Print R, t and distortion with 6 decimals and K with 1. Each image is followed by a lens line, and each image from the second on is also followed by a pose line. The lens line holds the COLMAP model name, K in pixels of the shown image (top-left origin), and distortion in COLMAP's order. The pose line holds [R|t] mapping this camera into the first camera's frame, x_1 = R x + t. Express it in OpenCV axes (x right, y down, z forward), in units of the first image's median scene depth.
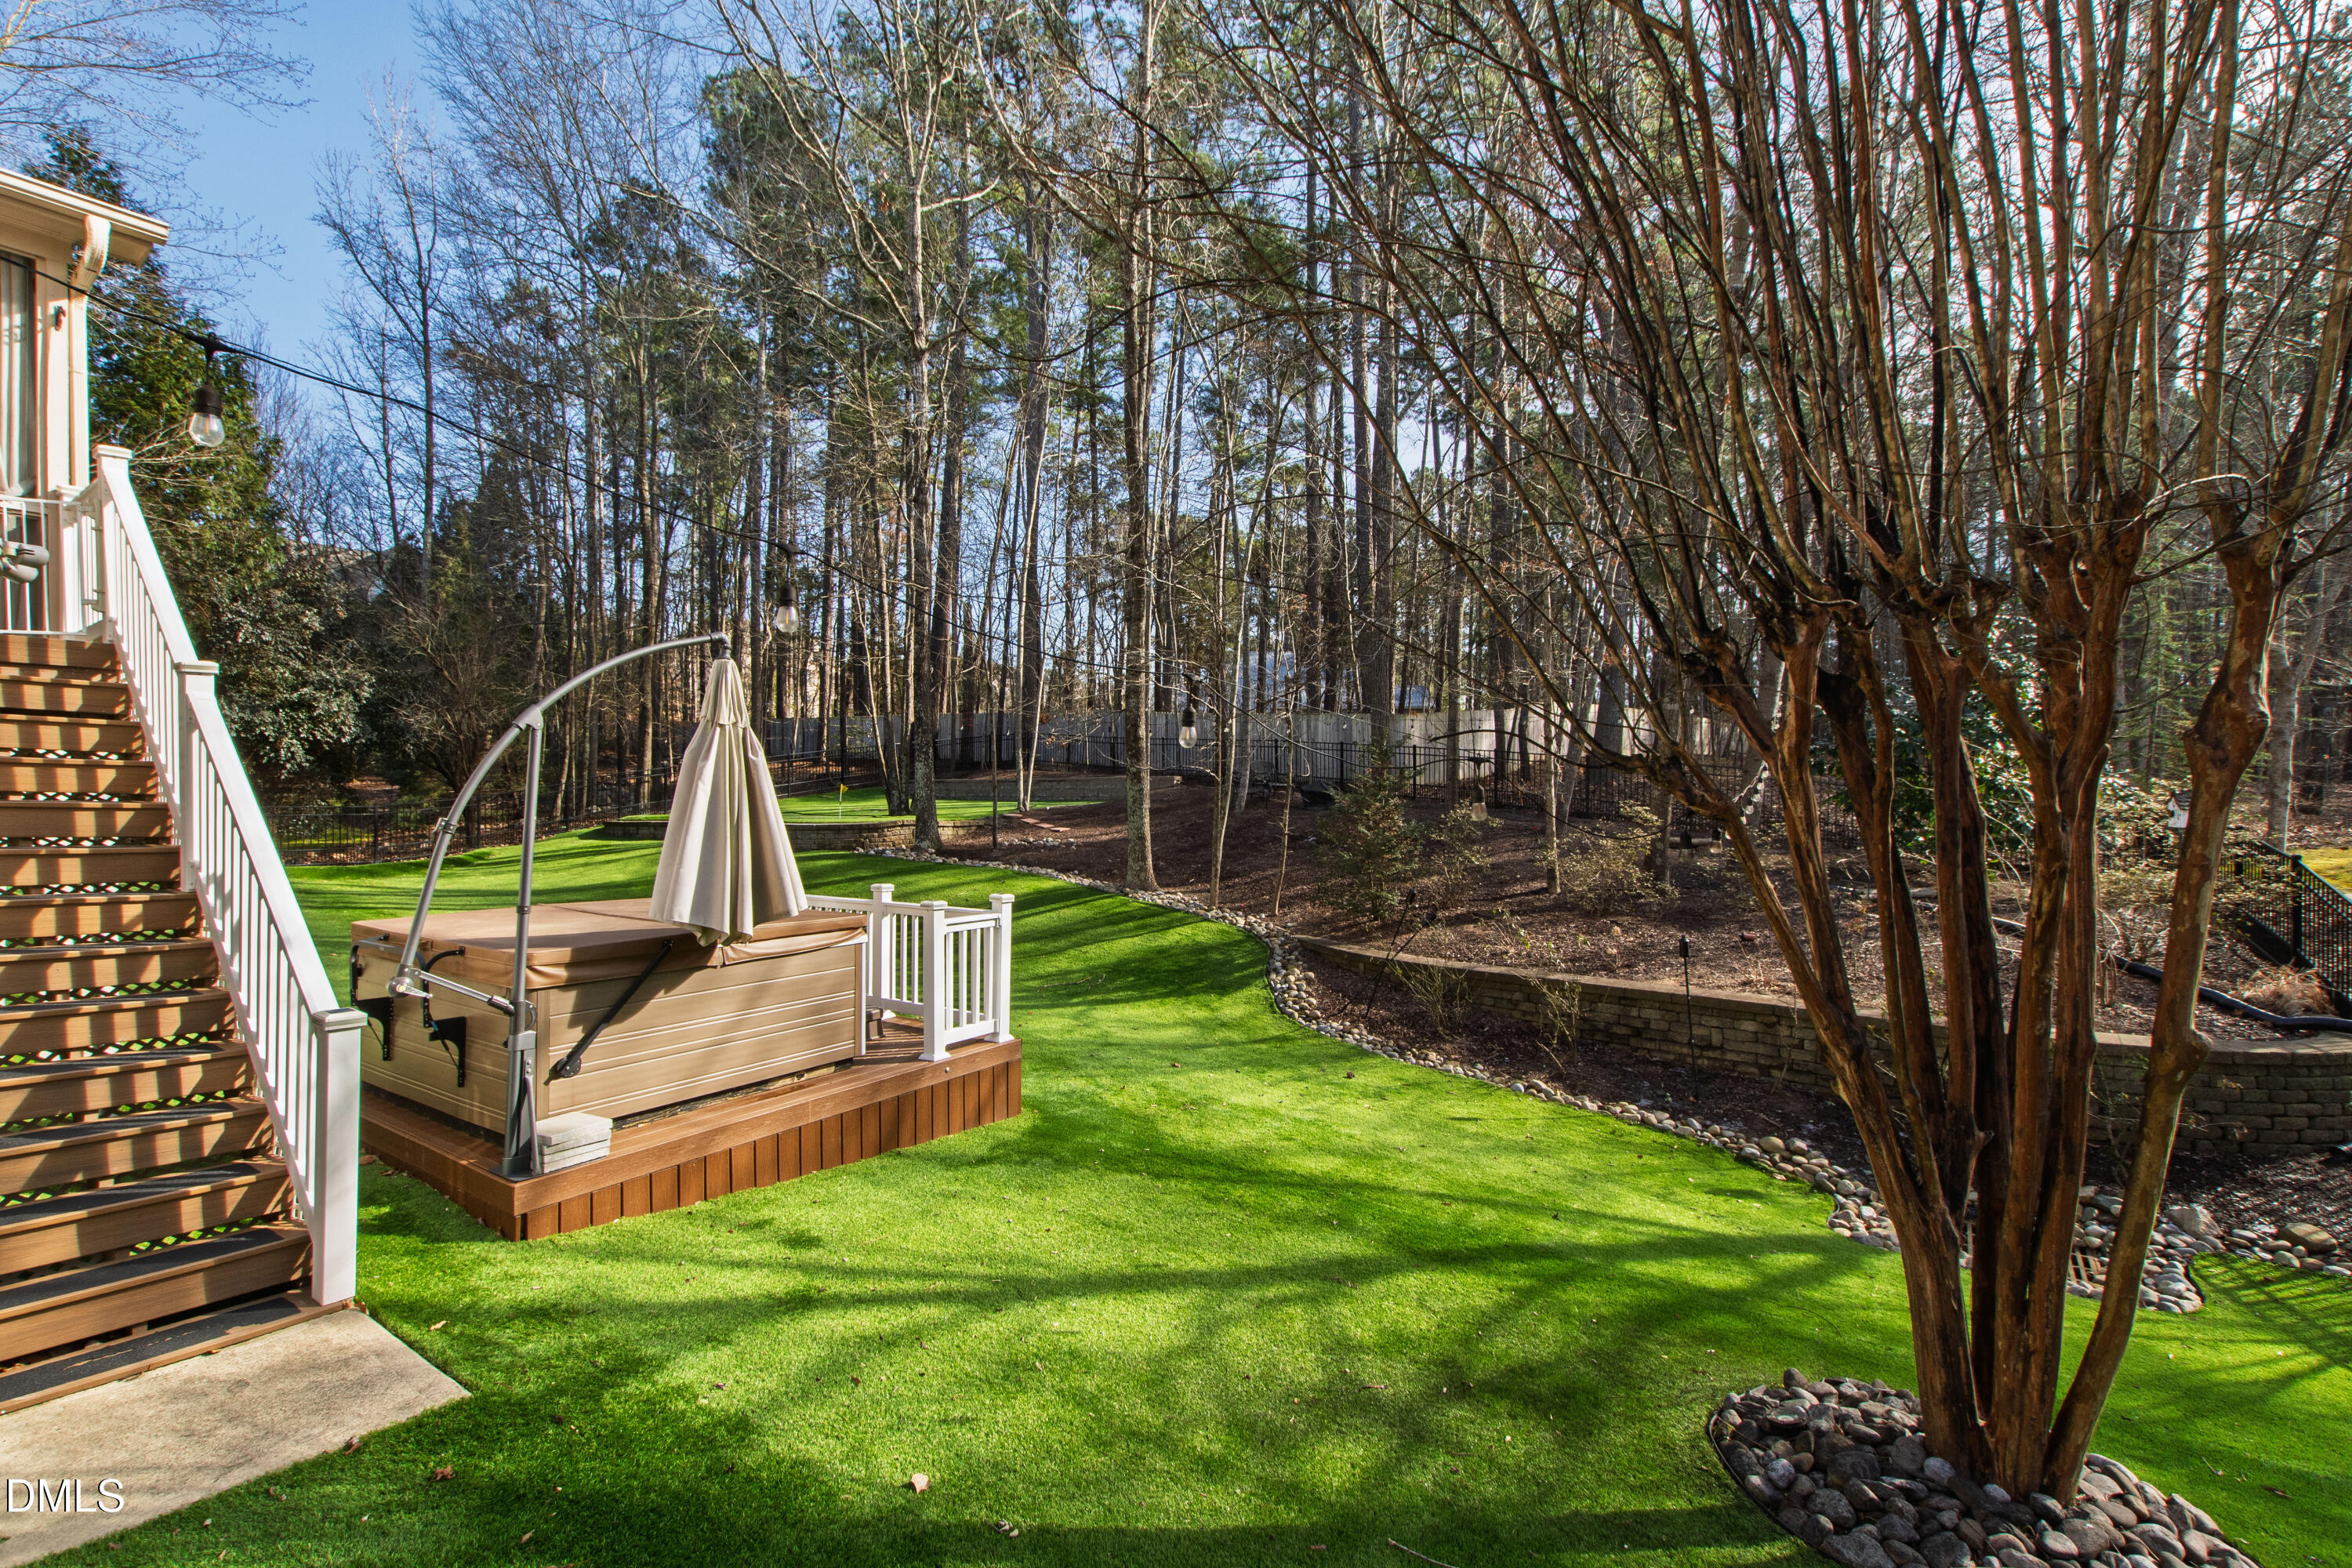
lens RADIAL K [[1037.2, 0, 1182.7], [0, 1037.2, 819.4], [0, 0, 1]] dist [0.022042, -0.000674]
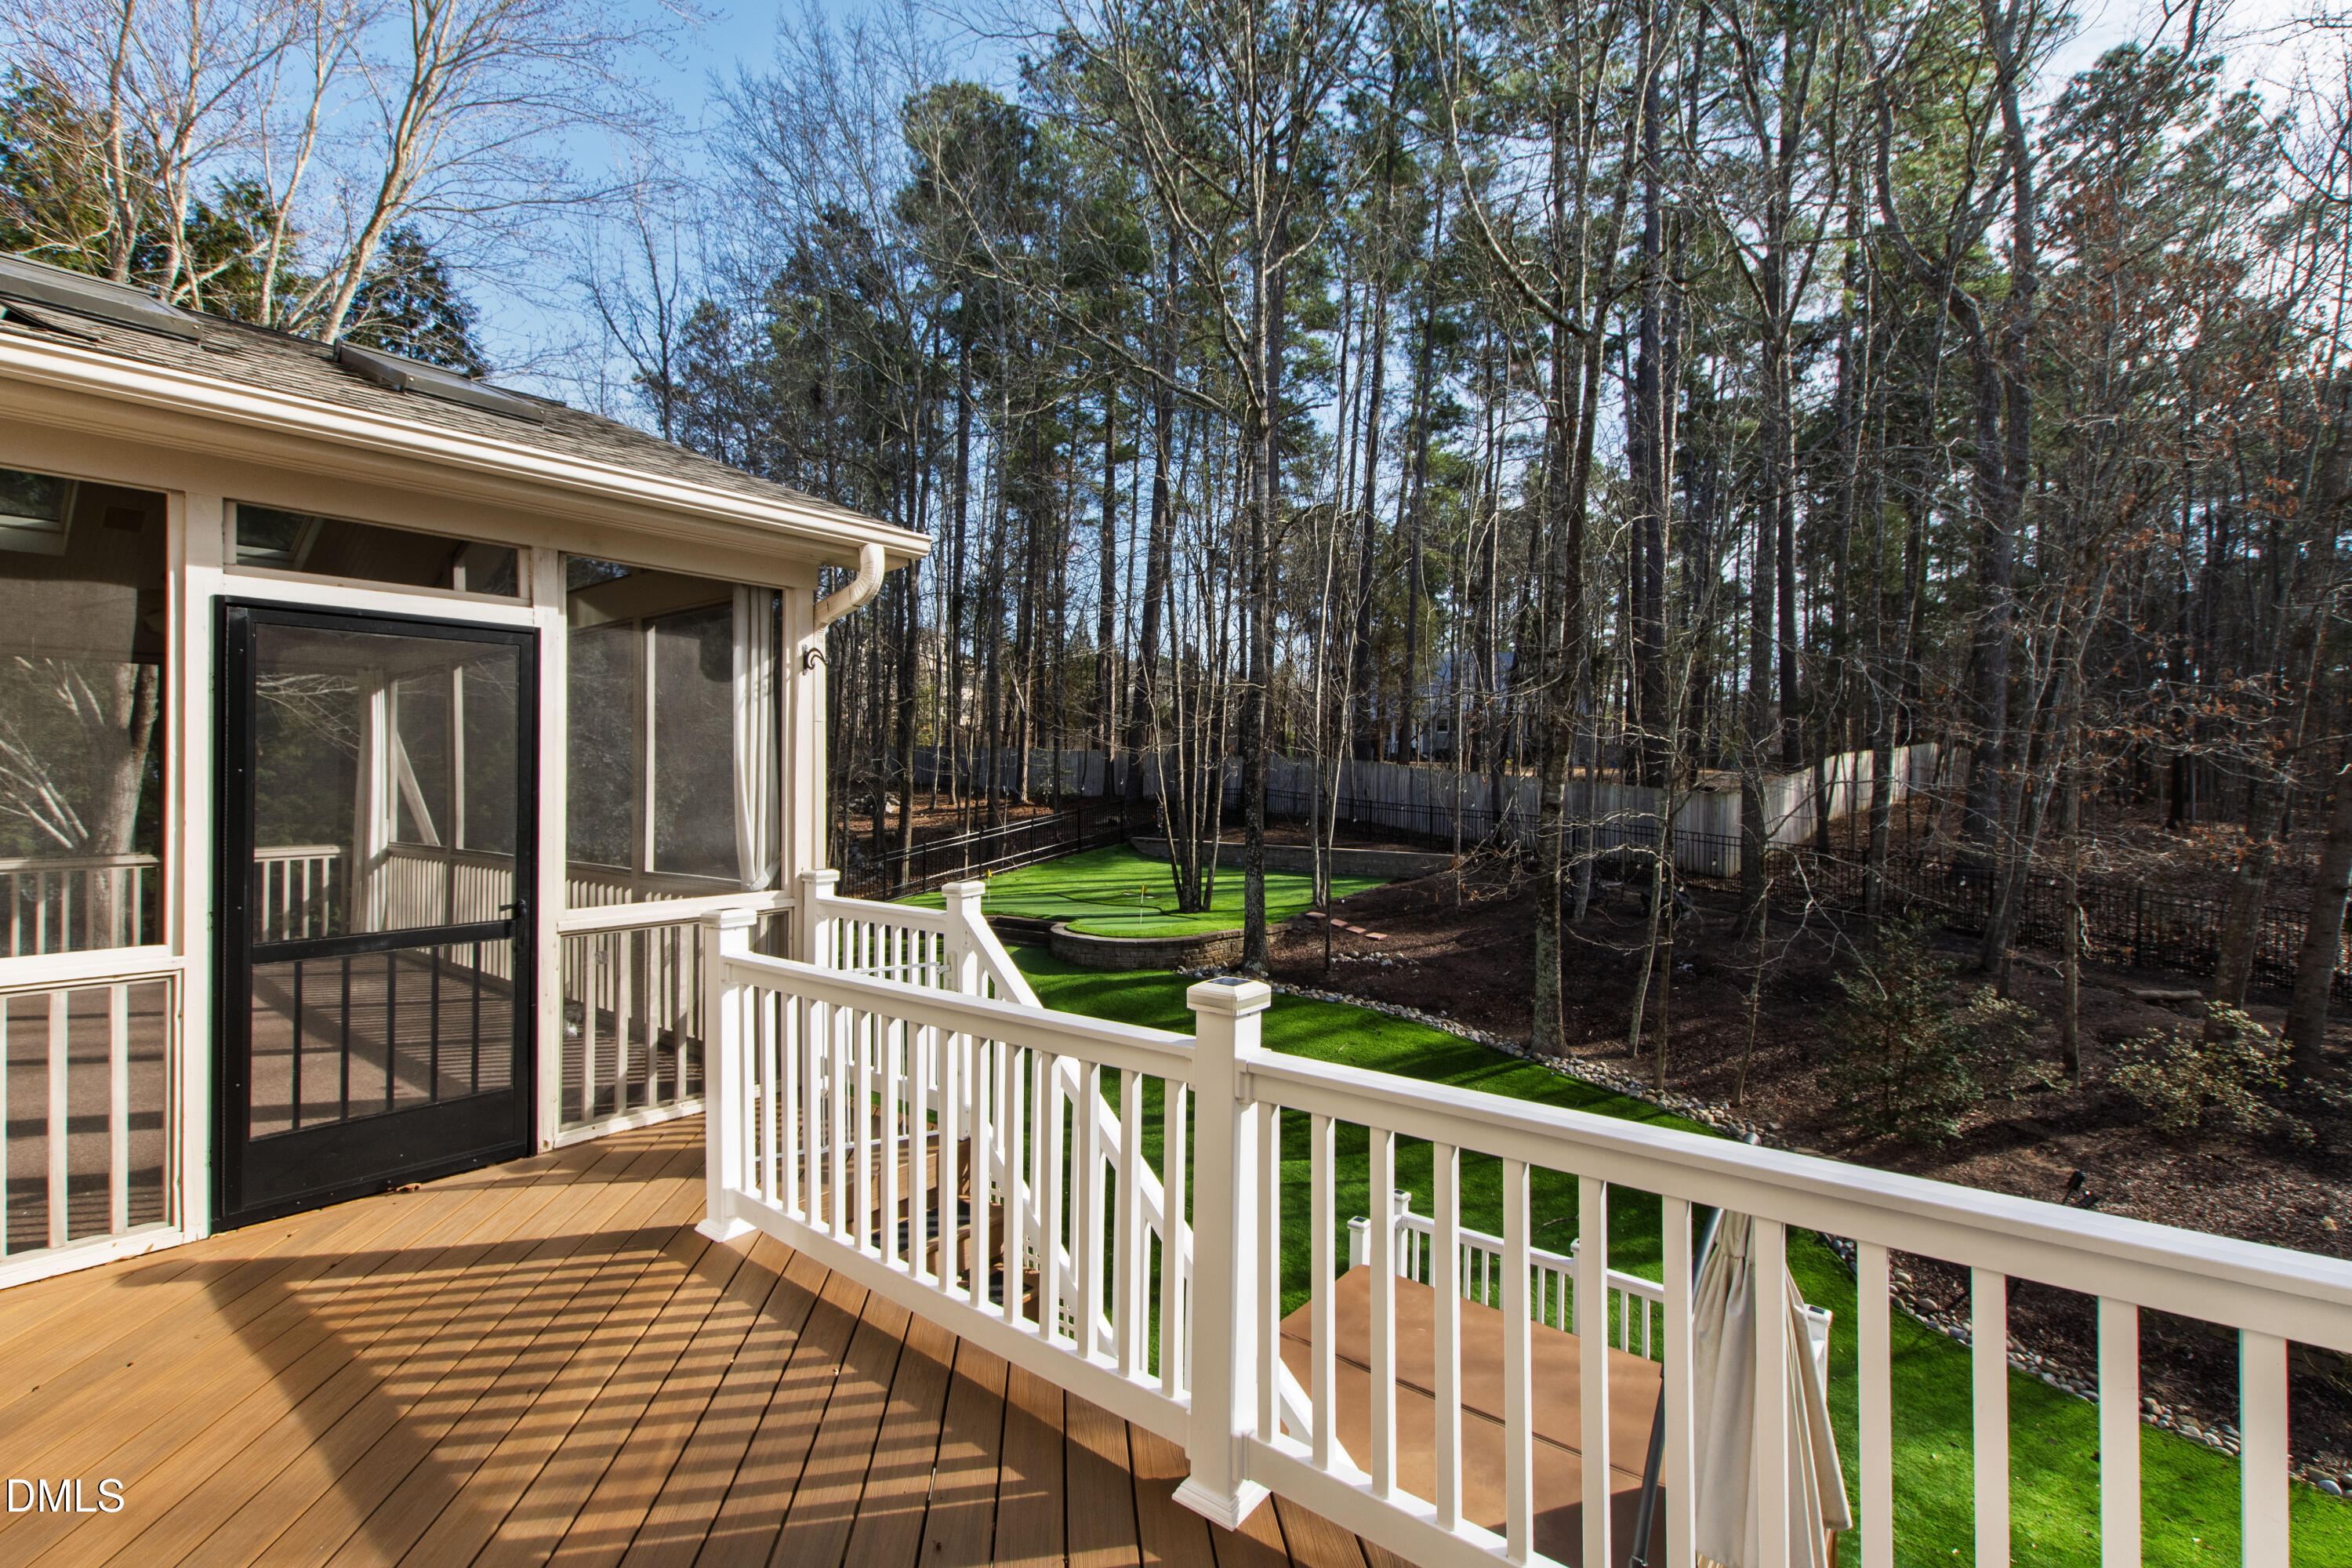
lens RADIAL K [[1057.9, 0, 1195.8], [0, 1057.9, 793.4], [0, 0, 1]] dist [0.017200, -0.005727]
pose [[0.999303, 0.001904, -0.037294, -0.549936], [-0.001423, 0.999916, 0.012912, -0.287943], [0.037315, -0.012850, 0.999221, 0.148371]]
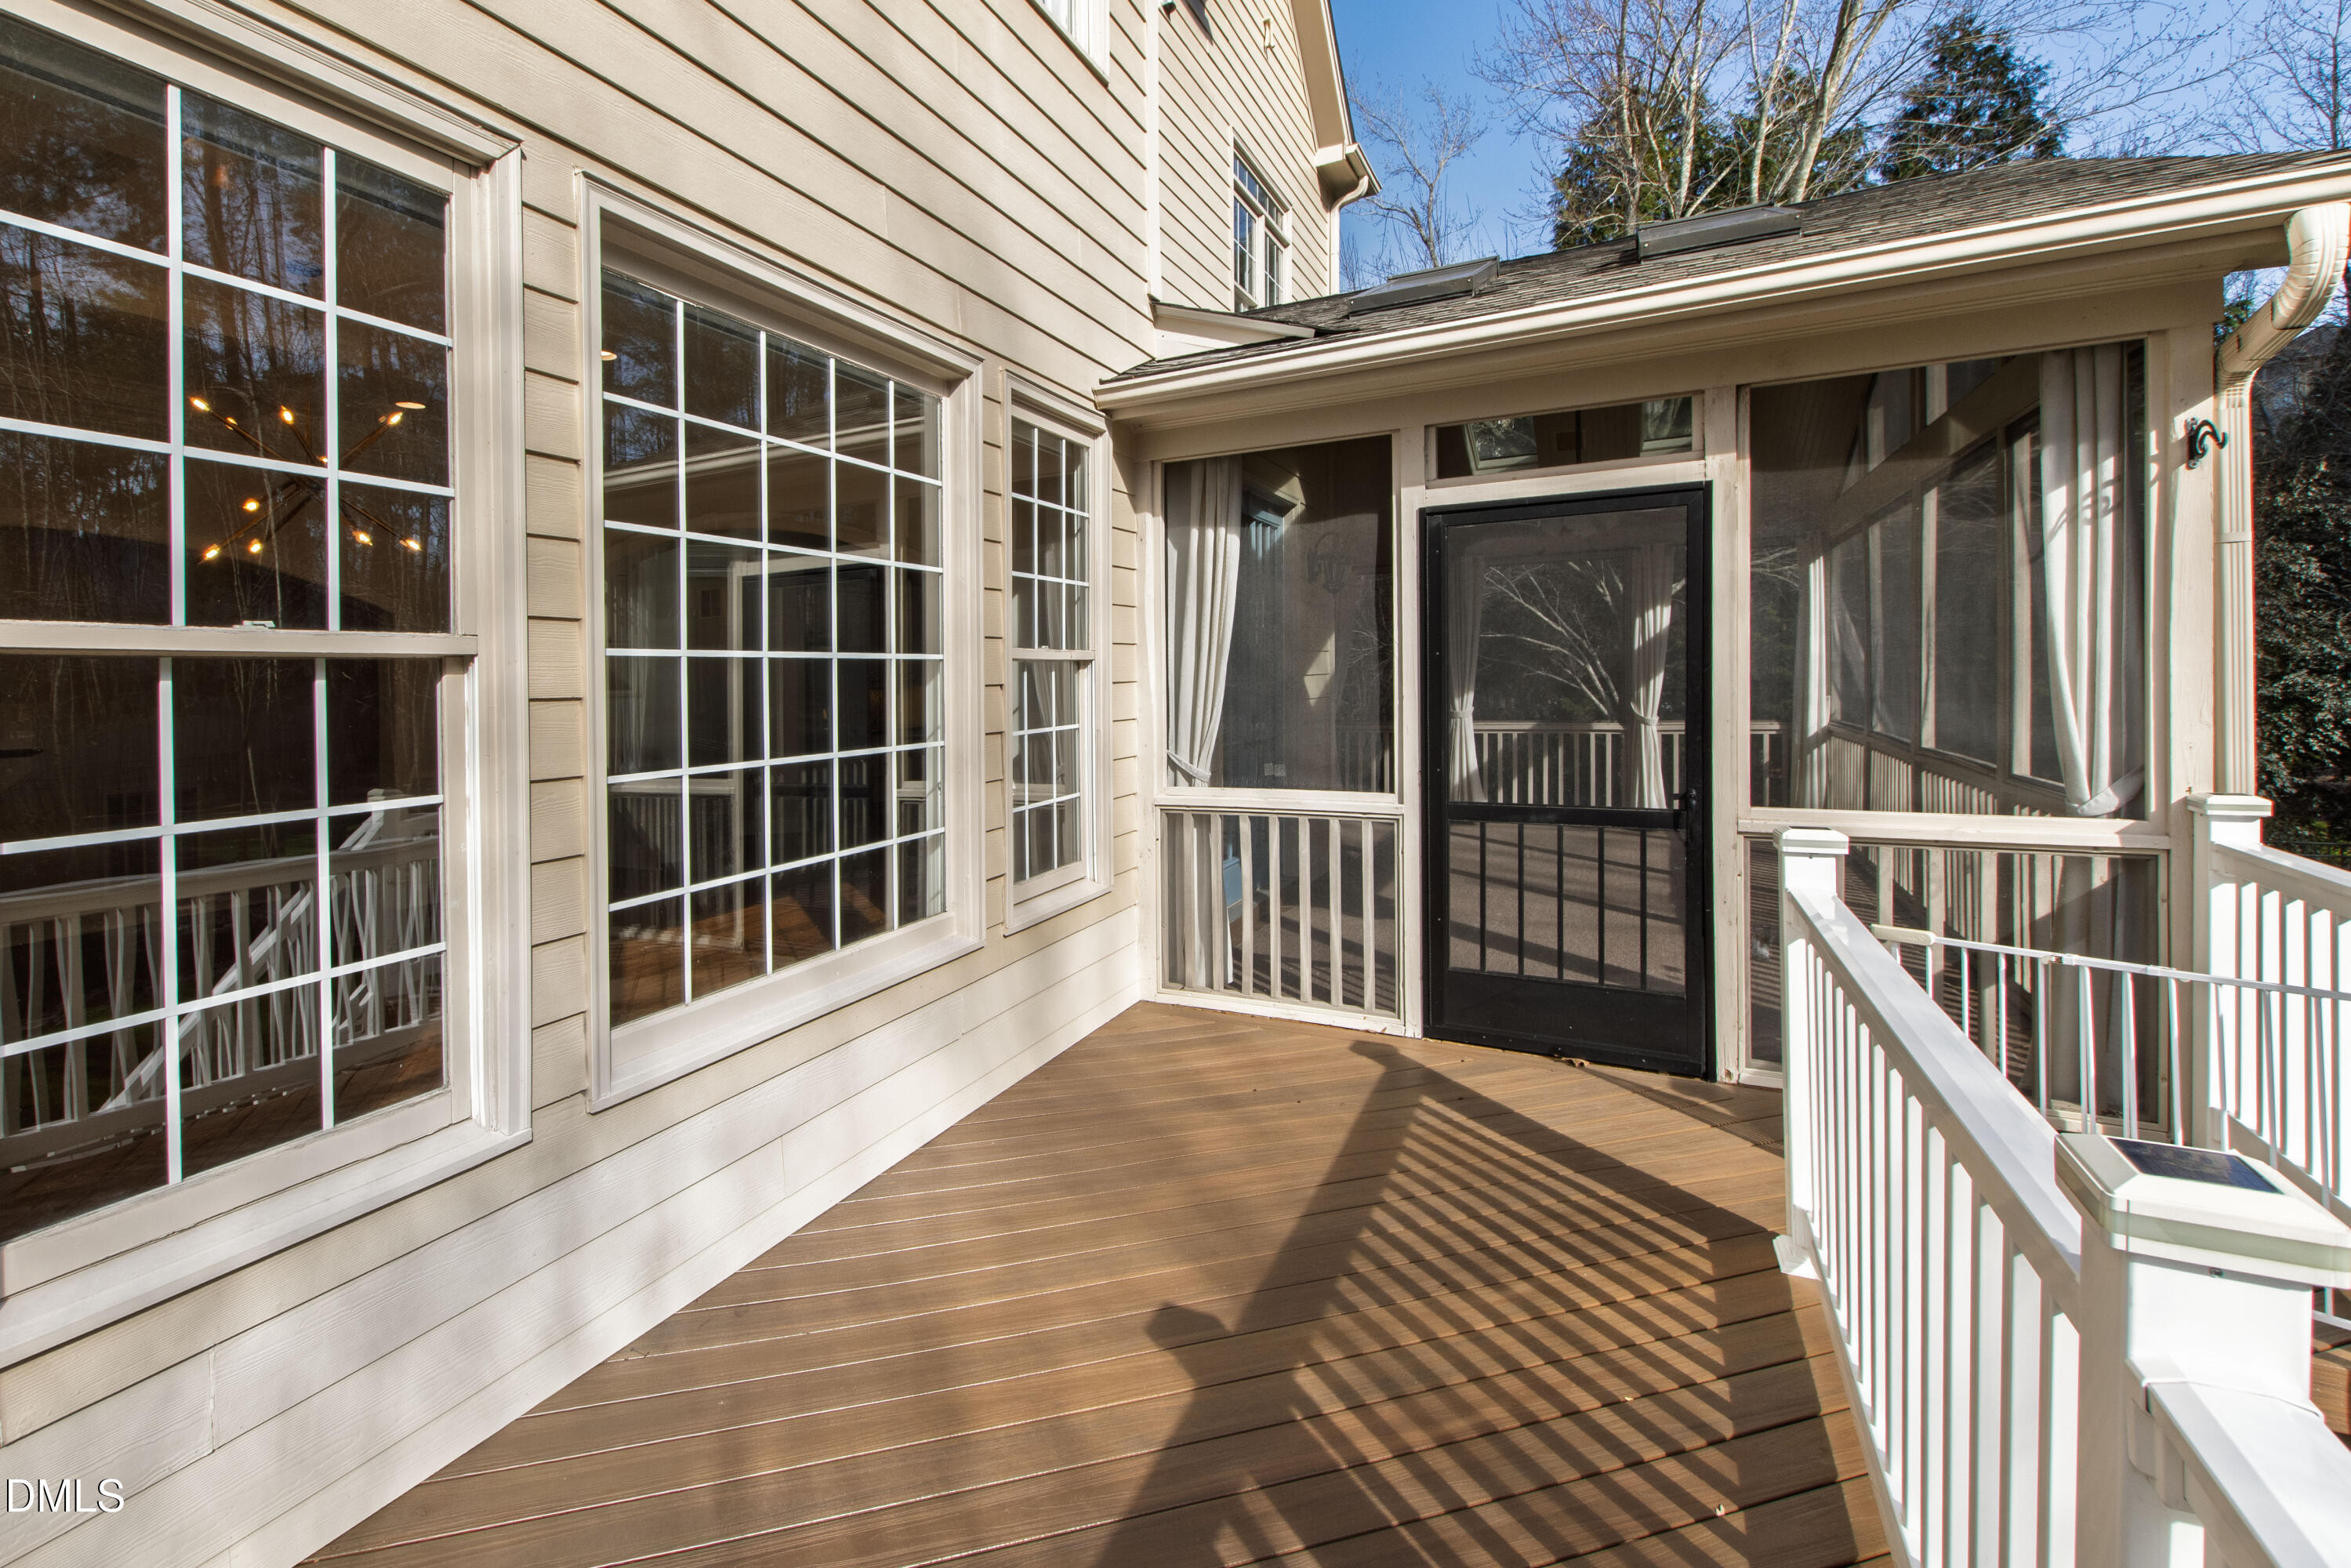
lens RADIAL K [[1098.3, 0, 997.9], [0, 1098.3, 684.8], [0, 0, 1]] dist [0.016771, 0.000221]
pose [[0.096673, 0.008740, -0.995278, -0.450045], [0.023604, 0.999660, 0.011072, -0.287052], [0.995036, -0.024563, 0.096434, 0.303172]]
